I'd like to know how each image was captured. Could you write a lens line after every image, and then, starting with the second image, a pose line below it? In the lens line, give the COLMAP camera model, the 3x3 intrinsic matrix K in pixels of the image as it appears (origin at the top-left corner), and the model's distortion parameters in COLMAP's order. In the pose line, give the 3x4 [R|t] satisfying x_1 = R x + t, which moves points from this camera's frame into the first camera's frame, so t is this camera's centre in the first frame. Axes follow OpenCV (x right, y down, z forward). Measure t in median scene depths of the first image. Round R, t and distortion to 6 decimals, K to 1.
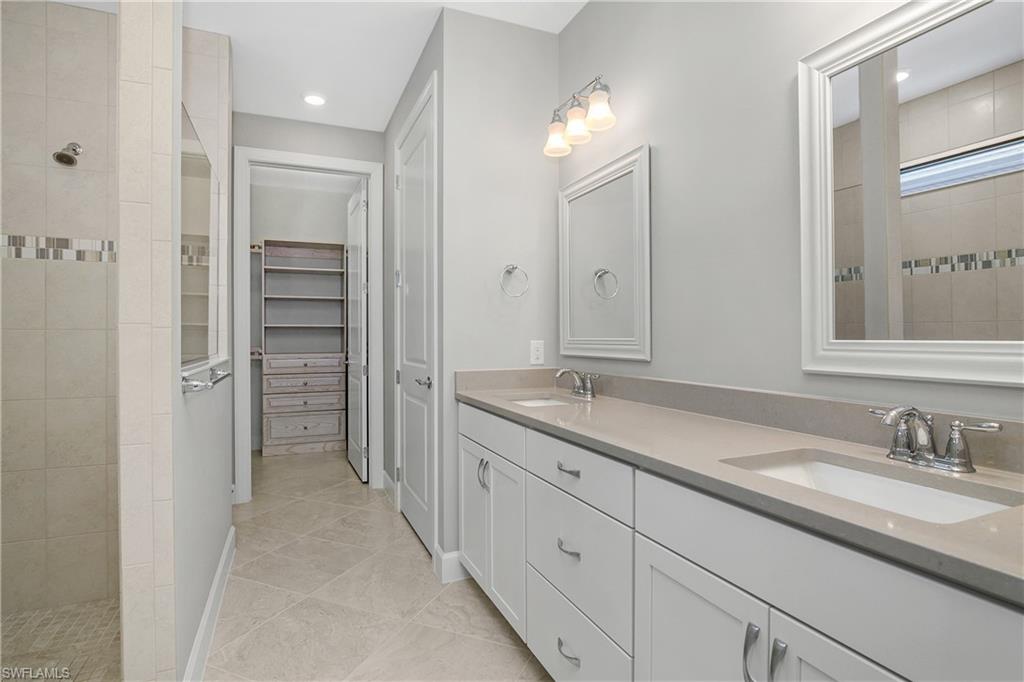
lens RADIAL K [[513.8, 0, 502.5], [0, 513.8, 338.4], [0, 0, 1]] dist [-0.017964, 0.002401]
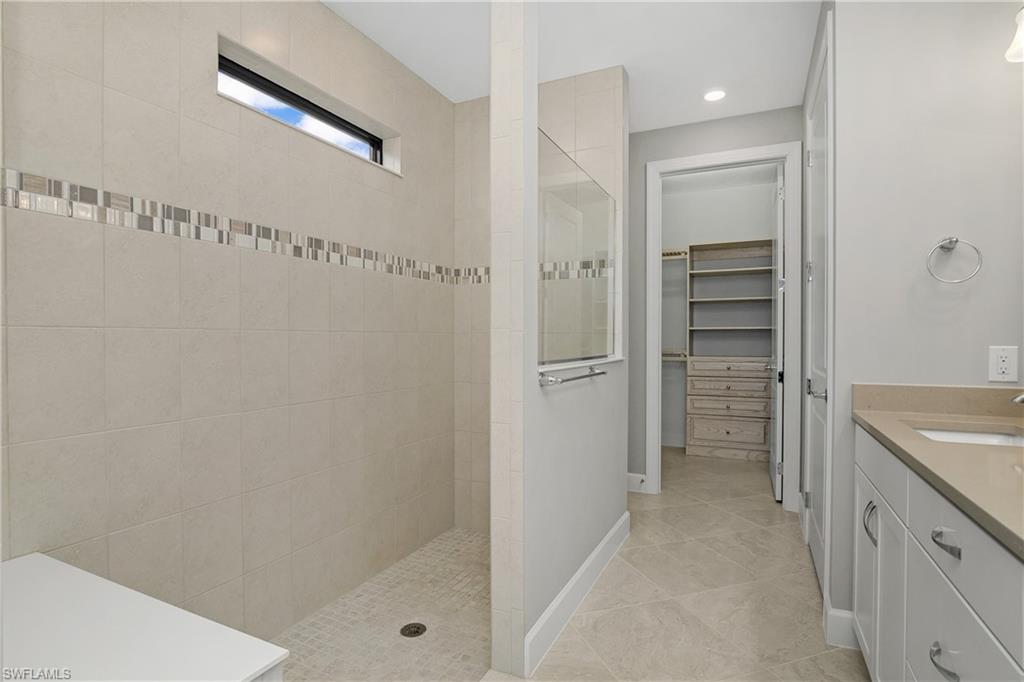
lens RADIAL K [[513.8, 0, 518.2], [0, 513.8, 345.5], [0, 0, 1]] dist [-0.017964, 0.002401]
pose [[0.667471, 0.010616, -0.744560, 0.101977], [-0.004338, 0.999937, 0.010368, -0.000318], [0.744623, -0.003691, 0.667475, 0.067481]]
